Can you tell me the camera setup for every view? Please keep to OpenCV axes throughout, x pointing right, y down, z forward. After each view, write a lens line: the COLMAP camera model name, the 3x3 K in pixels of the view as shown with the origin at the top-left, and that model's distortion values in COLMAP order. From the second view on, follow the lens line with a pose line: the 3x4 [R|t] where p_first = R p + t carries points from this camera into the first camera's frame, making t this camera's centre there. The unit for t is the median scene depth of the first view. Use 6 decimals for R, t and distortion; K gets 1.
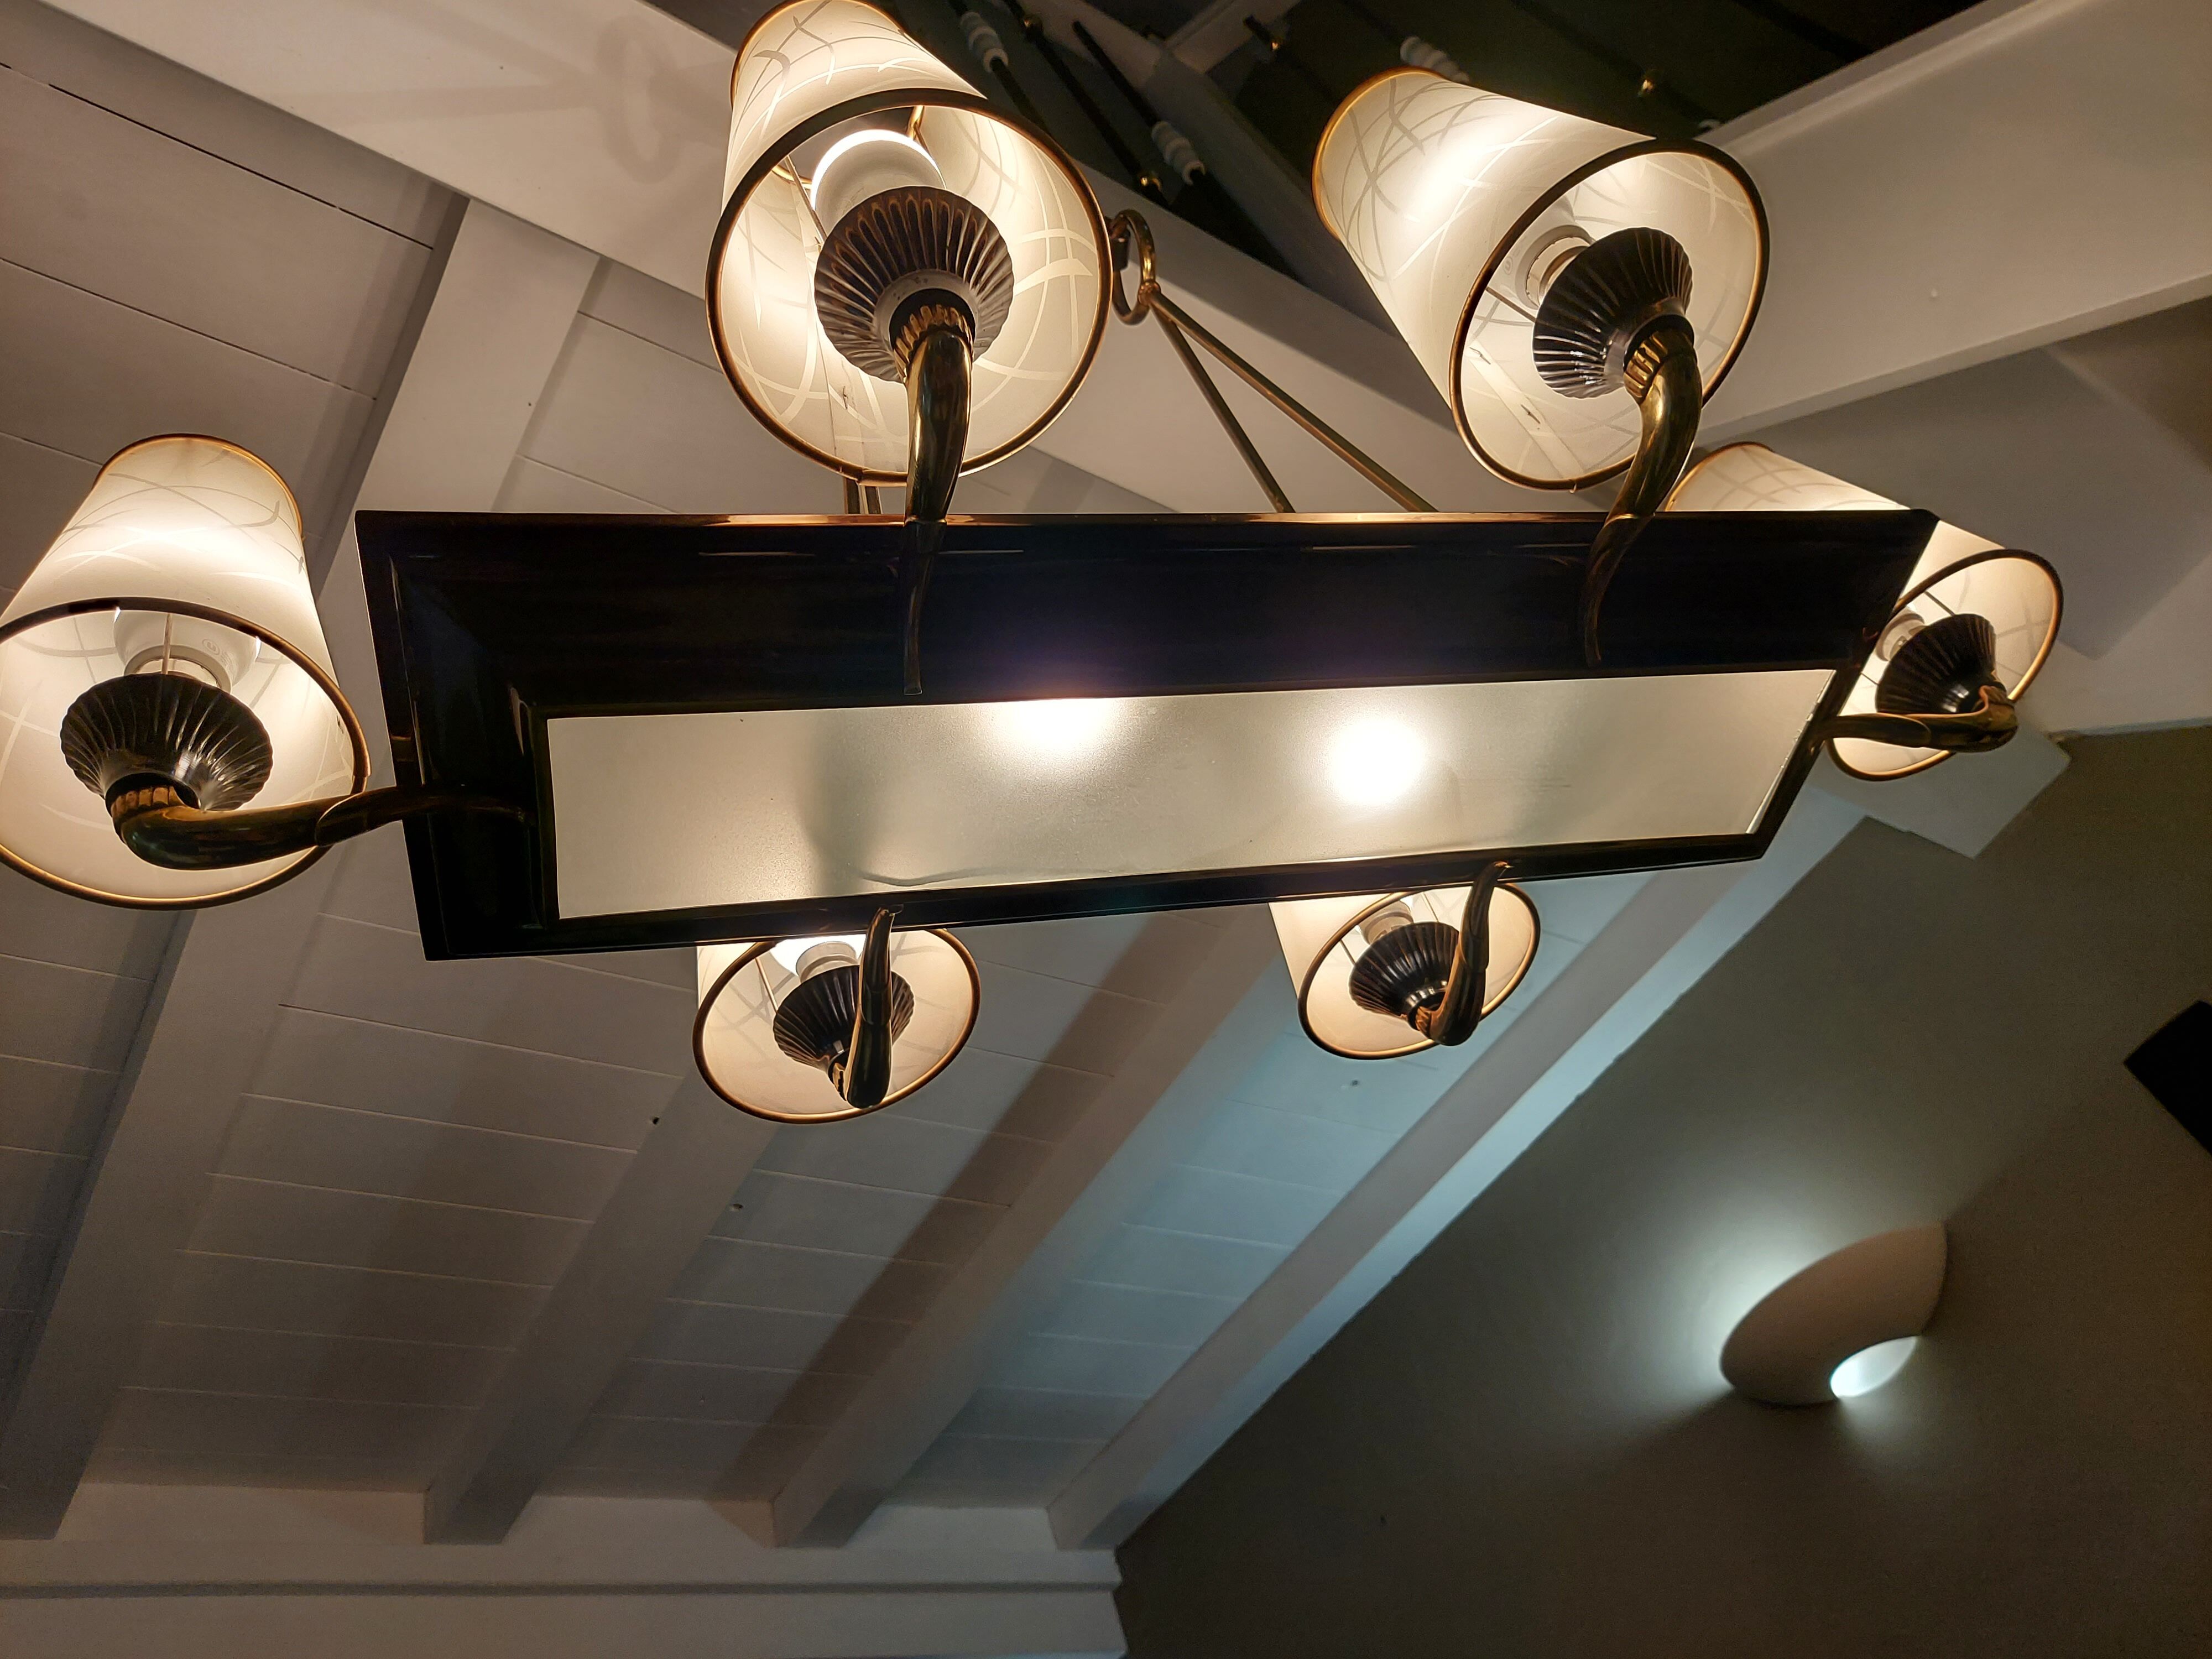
lens RADIAL K [[1664.5, 0, 1106.0], [0, 1664.5, 829.5], [0, 0, 1]] dist [0.001807, 0.052539]
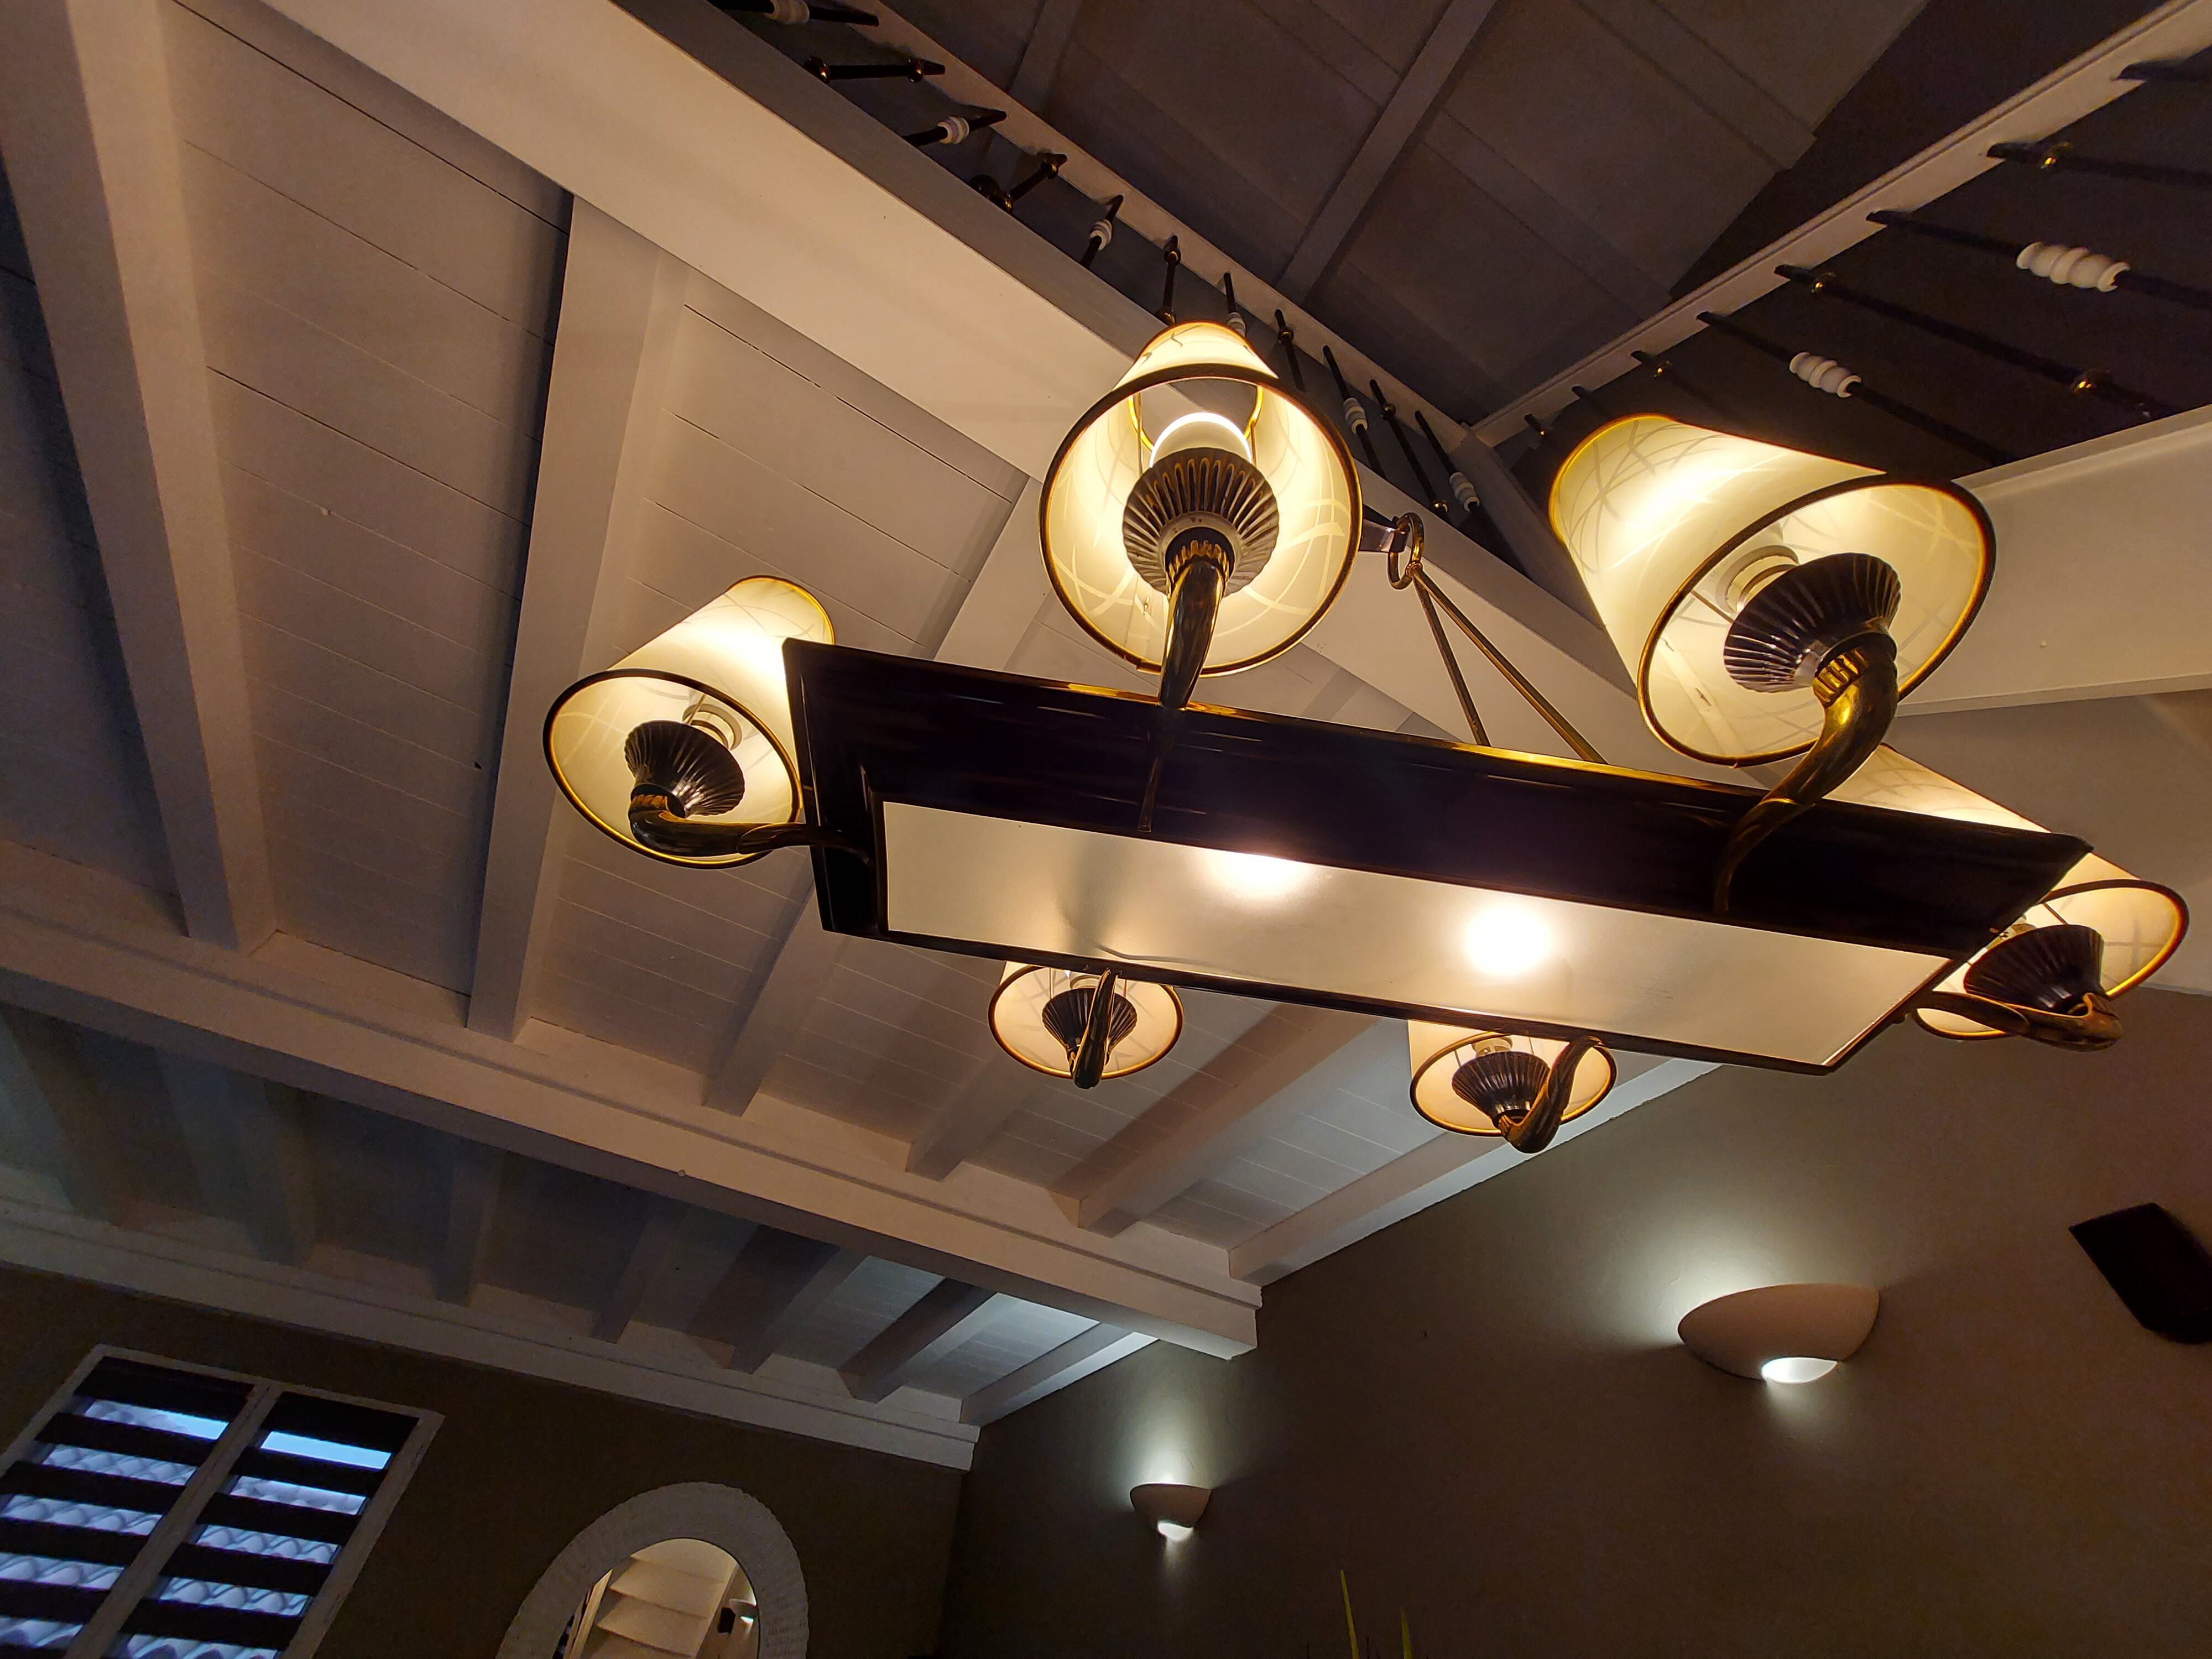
lens RADIAL K [[878.9, 0, 1106.0], [0, 878.9, 829.5], [0, 0, 1]] dist [-0.000252, -0.000578]
pose [[0.939698, 0.202942, -0.275284, 0.044172], [-0.207562, 0.978141, 0.012569, -0.078090], [0.271818, 0.045328, 0.961281, 0.290171]]
